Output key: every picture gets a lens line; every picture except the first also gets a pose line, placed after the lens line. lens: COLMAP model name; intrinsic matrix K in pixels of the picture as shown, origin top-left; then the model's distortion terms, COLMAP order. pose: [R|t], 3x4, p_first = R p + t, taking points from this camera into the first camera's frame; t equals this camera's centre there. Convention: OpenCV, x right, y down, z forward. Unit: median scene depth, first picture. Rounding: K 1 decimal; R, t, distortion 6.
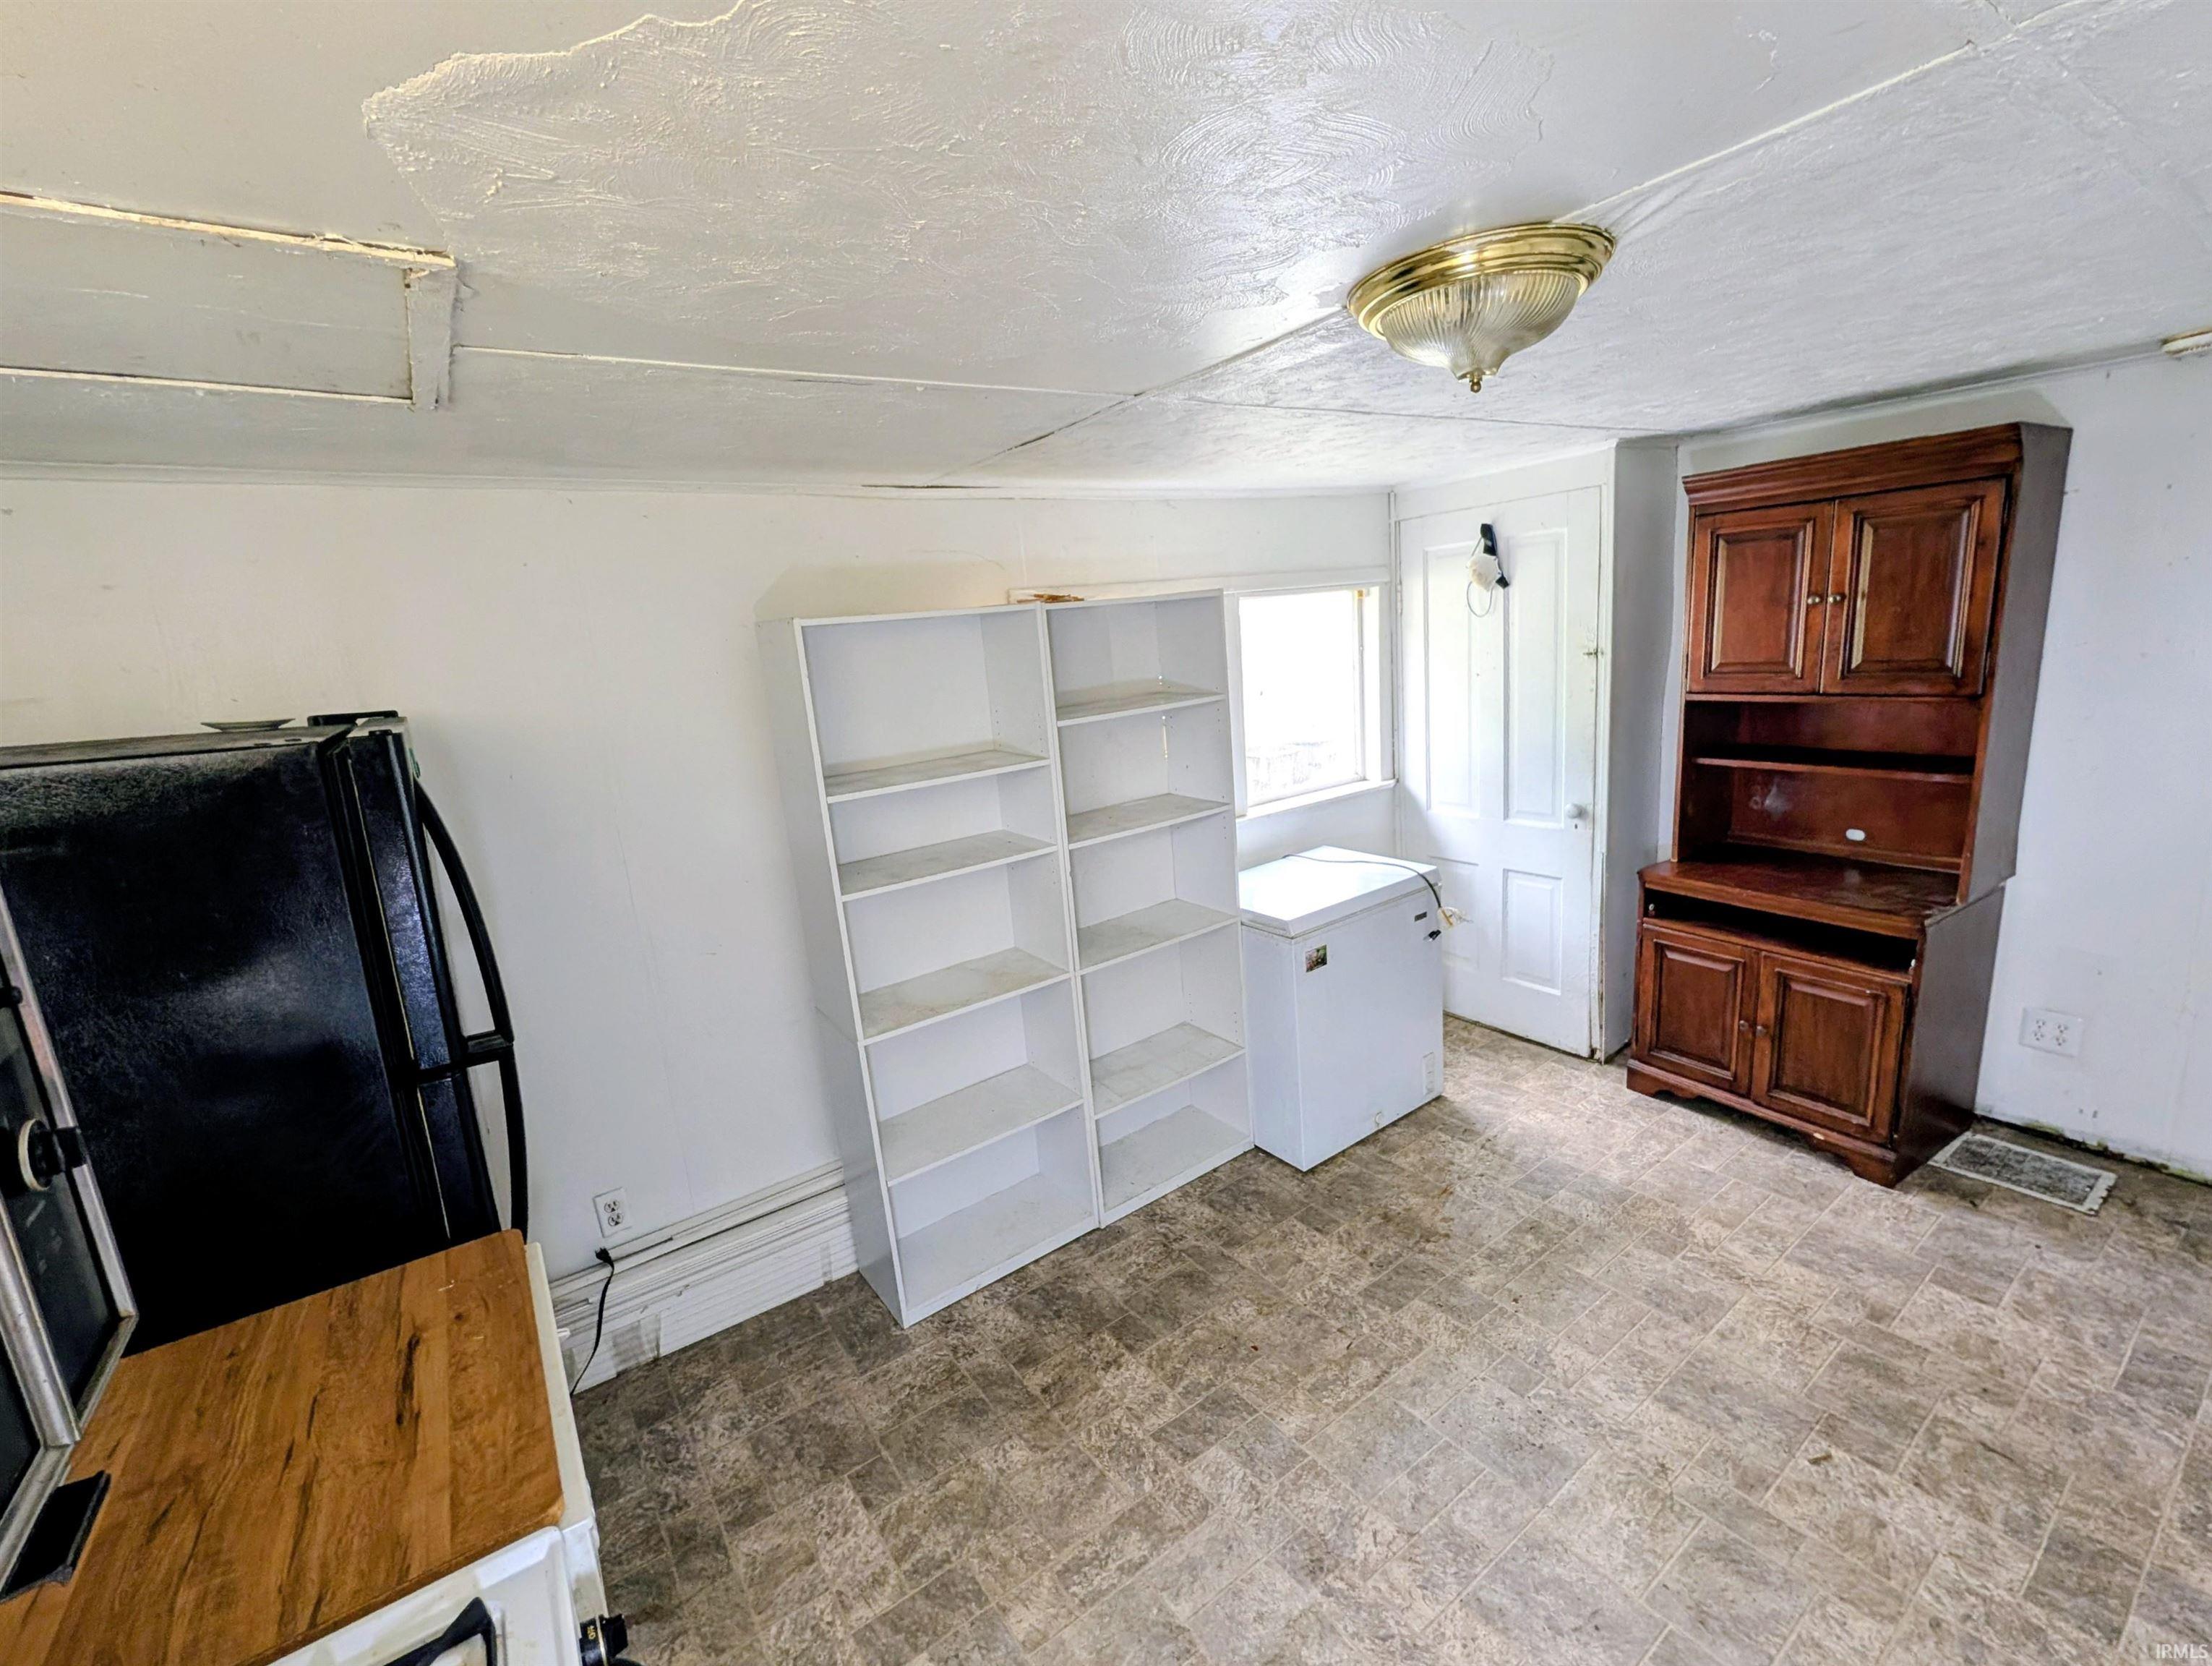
lens RADIAL K [[952.3, 0, 1100.5], [0, 952.3, 832.5], [0, 0, 1]] dist [0.000060, 0.000035]
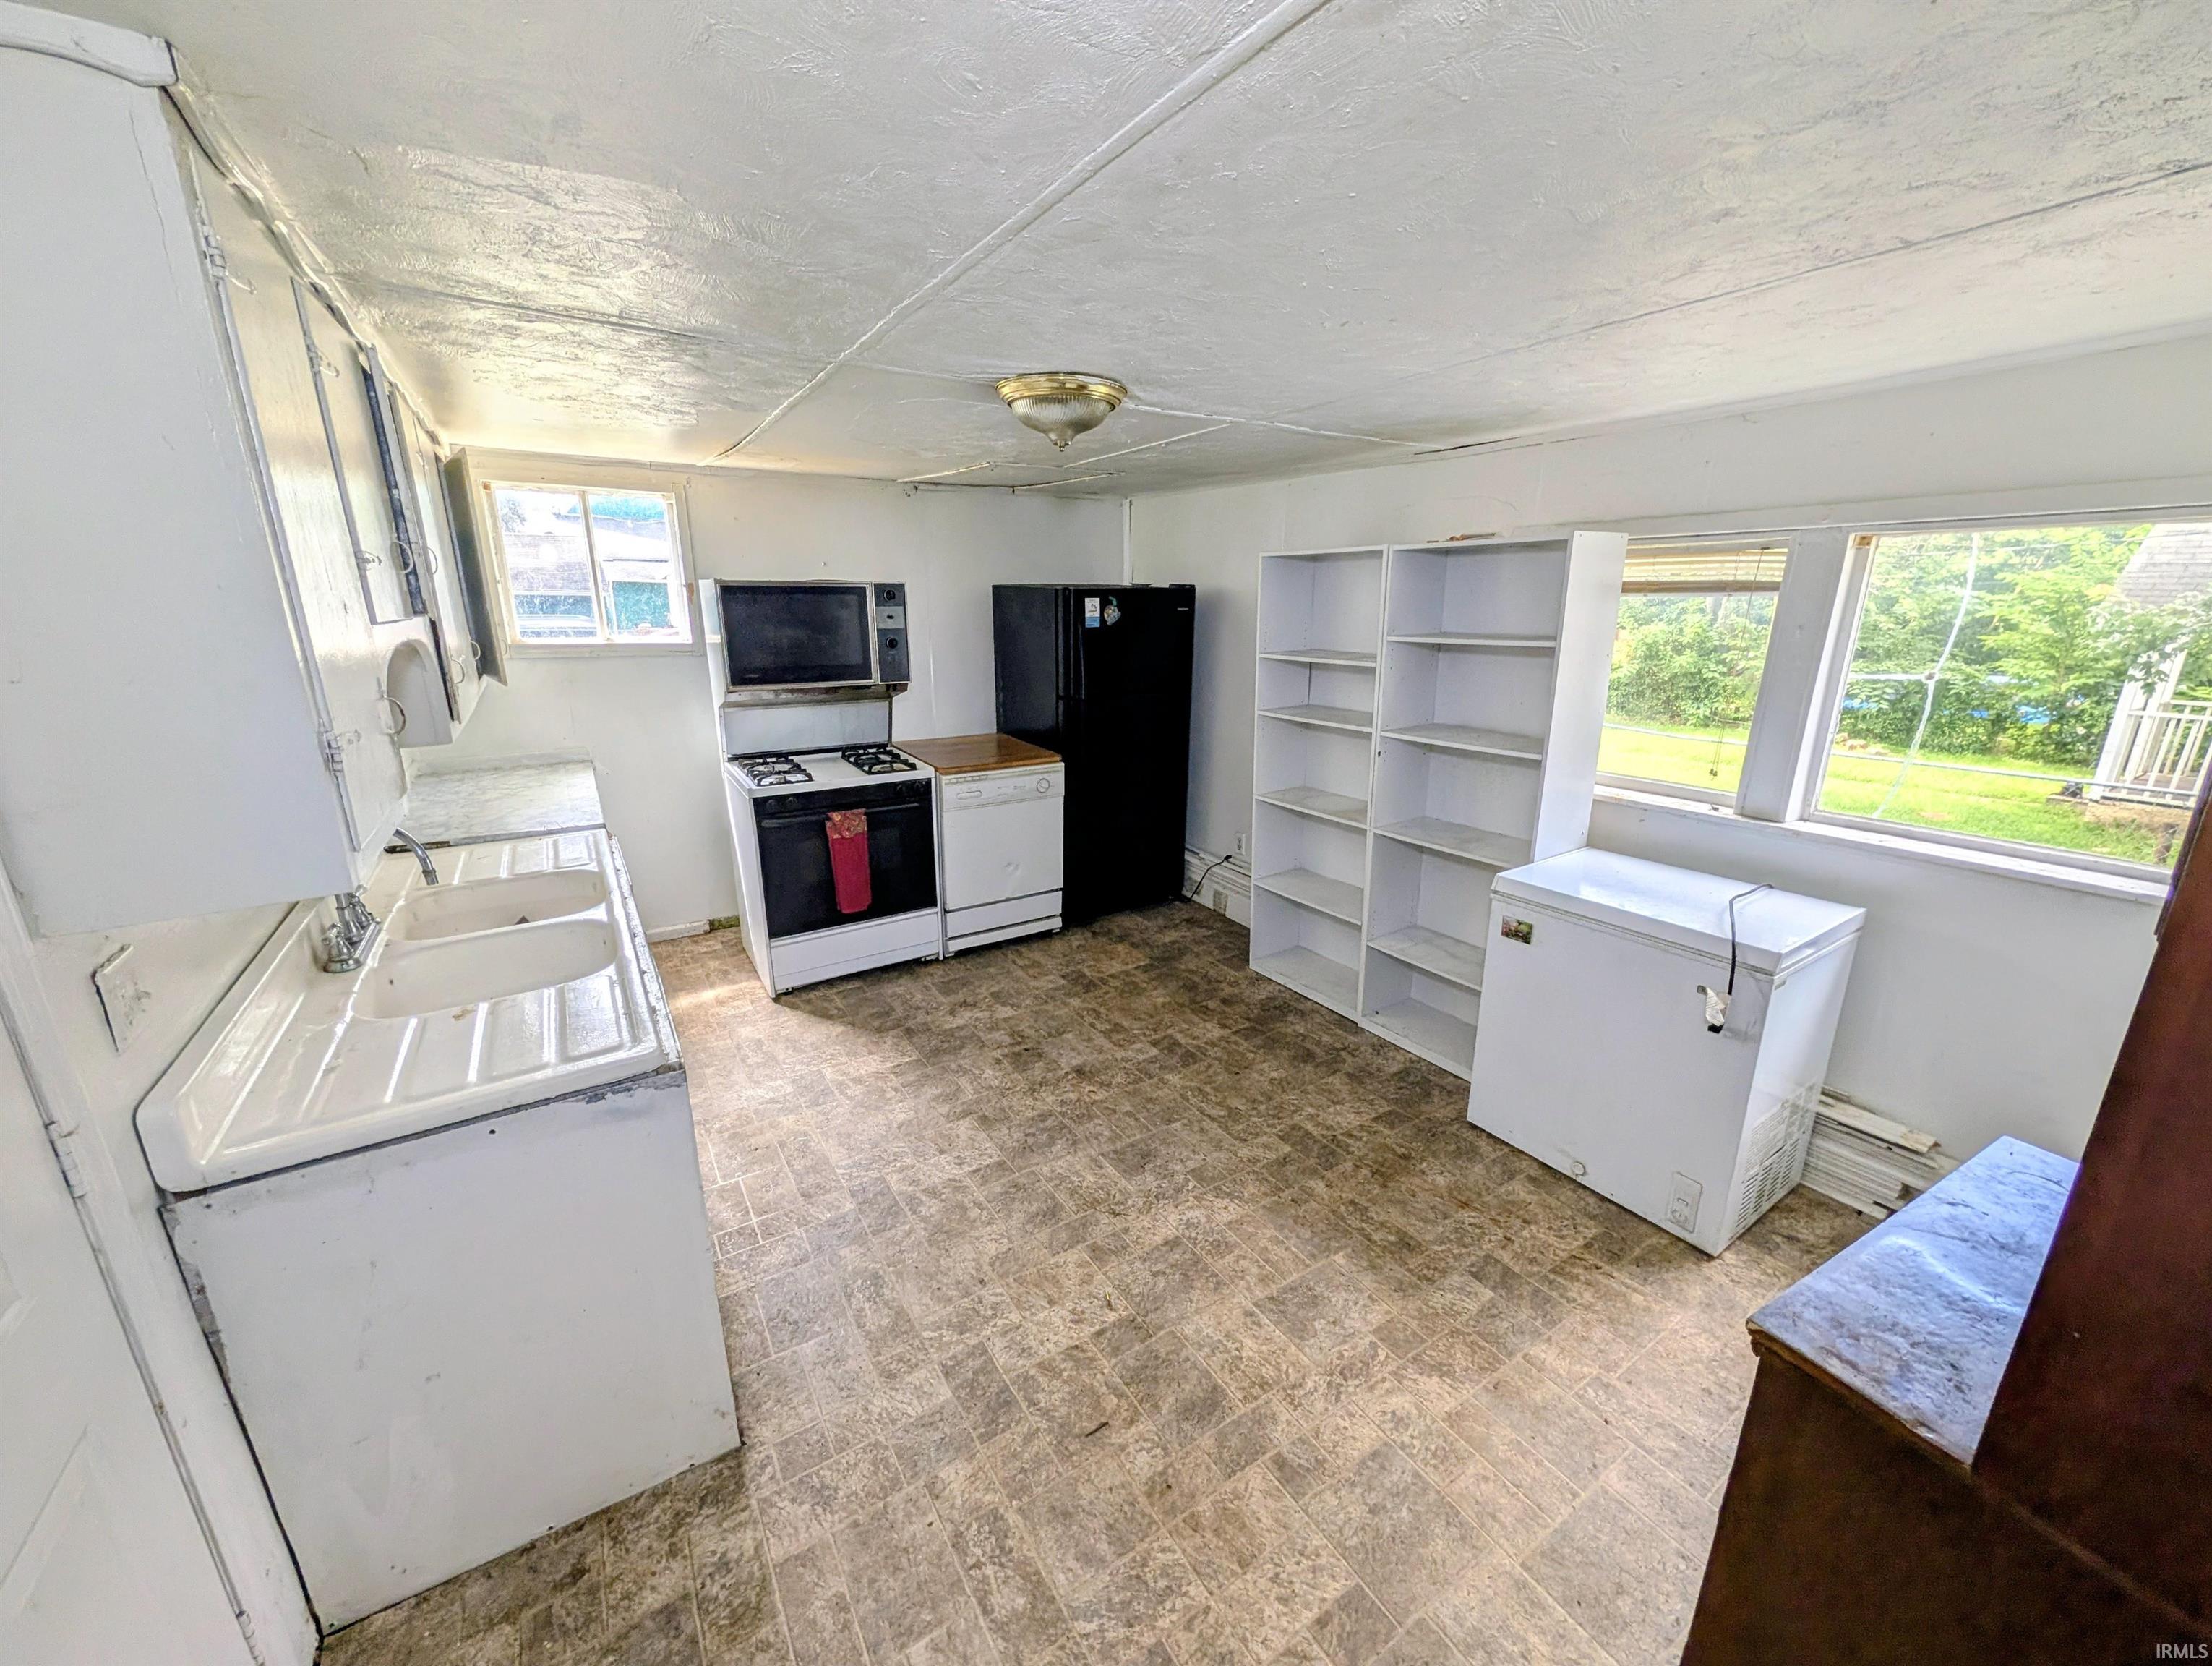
lens RADIAL K [[850.0, 0, 1100.4], [0, 850.0, 832.2], [0, 0, 1]] dist [-0.000170, -0.000006]
pose [[-0.048142, 0.349468, -0.935711, 1.374998], [-0.201358, 0.914169, 0.351782, -0.237661], [0.978334, 0.205348, 0.026358, 0.736064]]
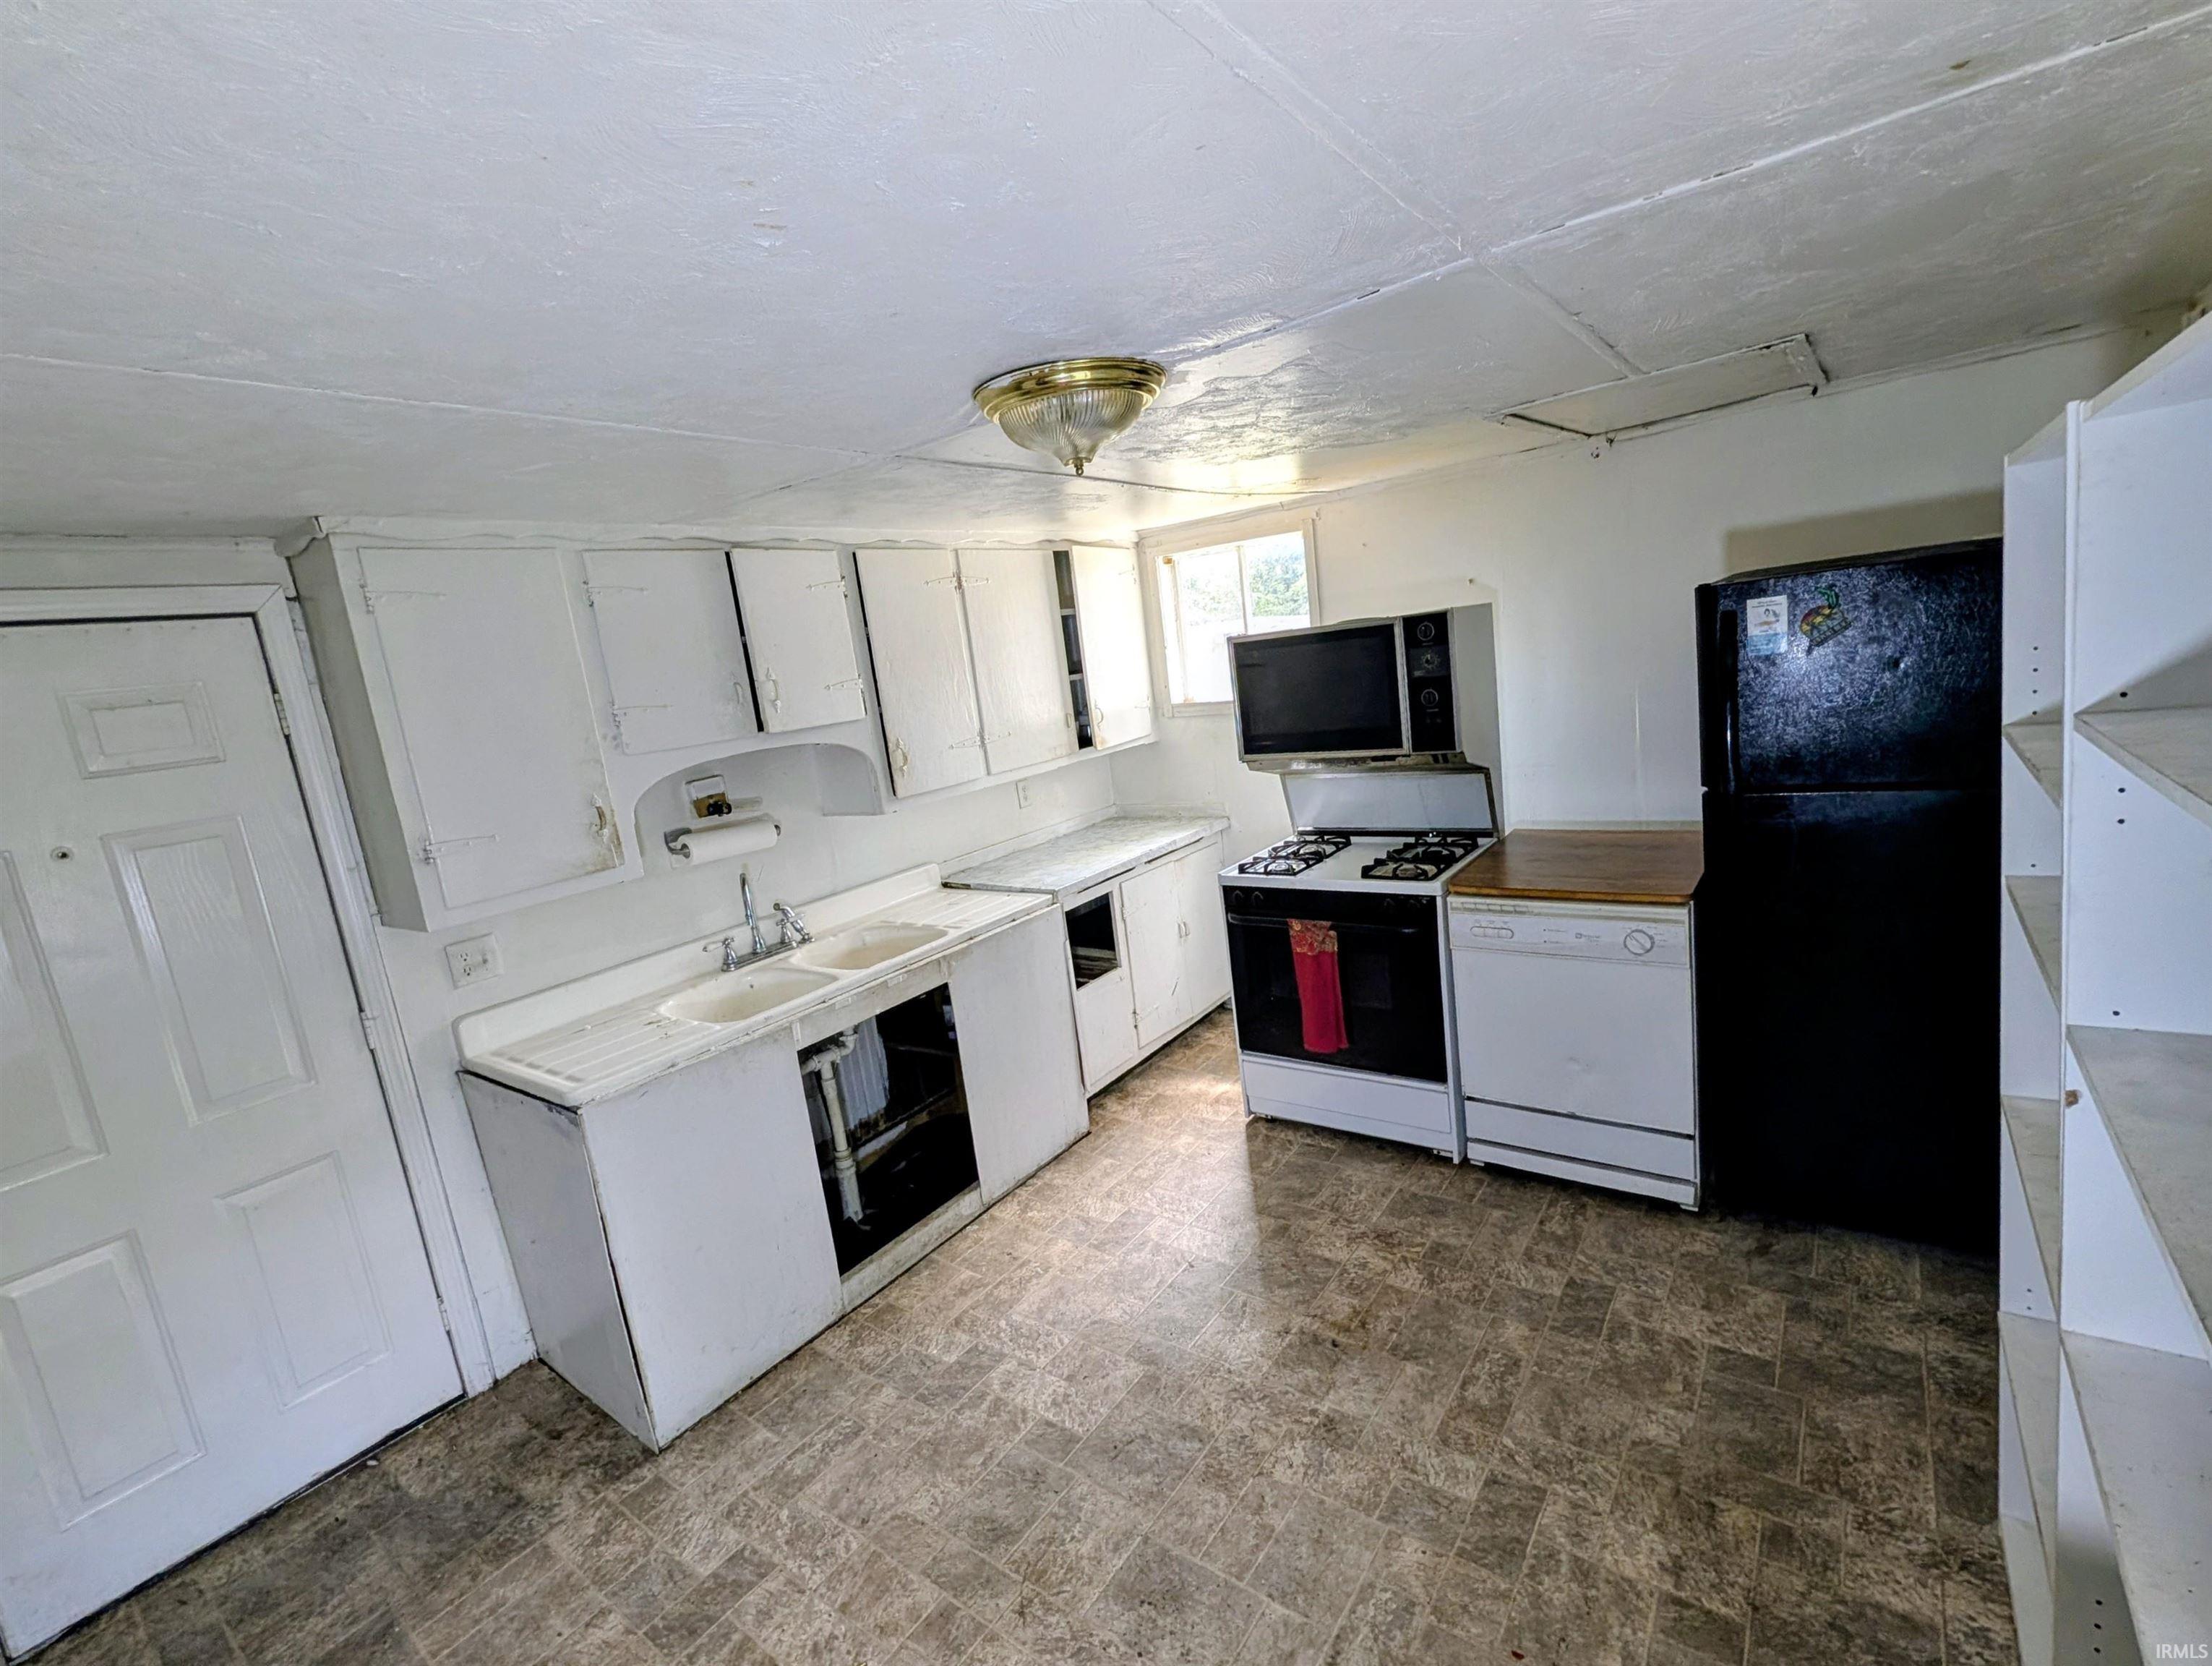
lens RADIAL K [[1001.1, 0, 1101.6], [0, 1001.1, 833.5], [0, 0, 1]] dist [0.001744, 0.000440]
pose [[-0.931640, 0.250906, -0.262857, 0.518041], [0.137023, 0.912524, 0.385388, -0.334162], [0.336559, 0.323026, -0.884524, 1.450484]]
